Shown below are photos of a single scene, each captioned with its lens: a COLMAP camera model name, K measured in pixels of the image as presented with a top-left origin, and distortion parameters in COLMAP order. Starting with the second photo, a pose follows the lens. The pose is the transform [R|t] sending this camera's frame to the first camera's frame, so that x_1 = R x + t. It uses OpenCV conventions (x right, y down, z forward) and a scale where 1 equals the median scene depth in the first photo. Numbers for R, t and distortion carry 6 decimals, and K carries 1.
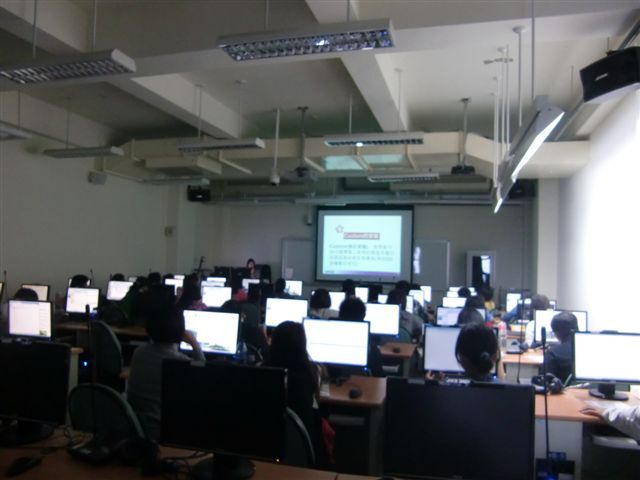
lens RADIAL K [[496.5, 0, 319.5], [0, 496.5, 243.3], [0, 0, 1]] dist [-0.107534, 0.088520]
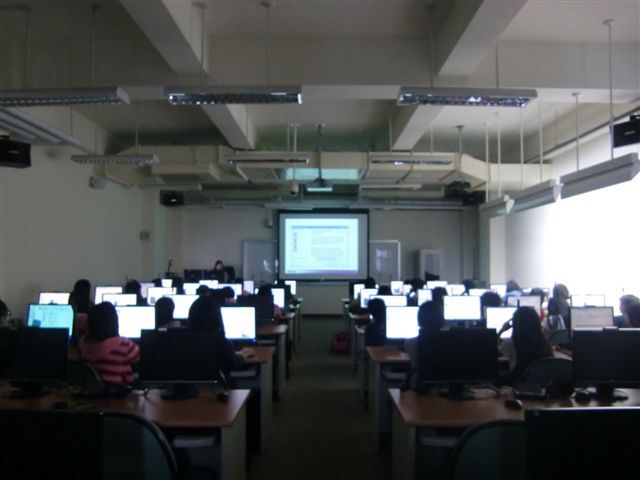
lens RADIAL K [[496.5, 0, 319.5], [0, 496.5, 243.3], [0, 0, 1]] dist [-0.107534, 0.088520]
pose [[0.962023, -0.014996, 0.272555, -0.300889], [0.013528, 0.999882, 0.007264, -0.013966], [-0.272632, -0.003301, 0.962113, -0.061409]]
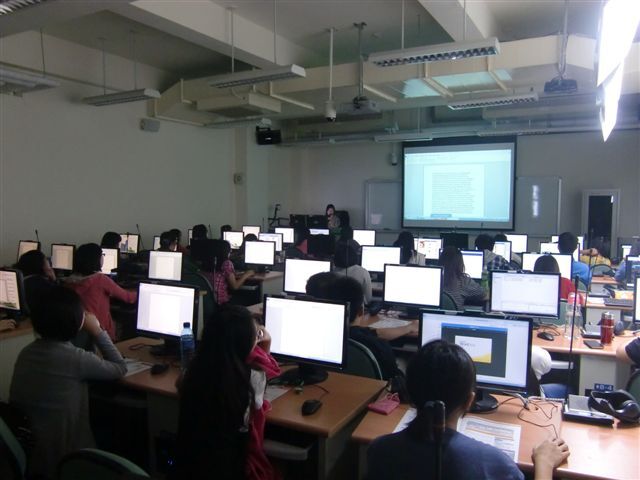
lens RADIAL K [[519.4, 0, 320.0], [0, 519.4, 240.0], [0, 0, 1]] dist [-0.085751, 0.086810]
pose [[0.974564, -0.012911, -0.223735, 0.079859], [0.036499, 0.994154, 0.101617, -0.003284], [0.221115, -0.107199, 0.969338, 0.095337]]
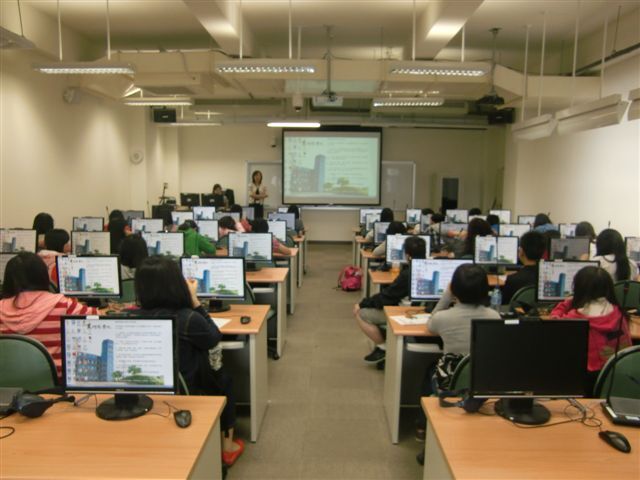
lens RADIAL K [[496.5, 0, 319.5], [0, 496.5, 243.3], [0, 0, 1]] dist [-0.107534, 0.088520]
pose [[0.966511, -0.051211, 0.251463, -0.269267], [0.007188, 0.984904, 0.172950, -0.025170], [-0.256524, -0.165351, 0.952289, 0.046066]]
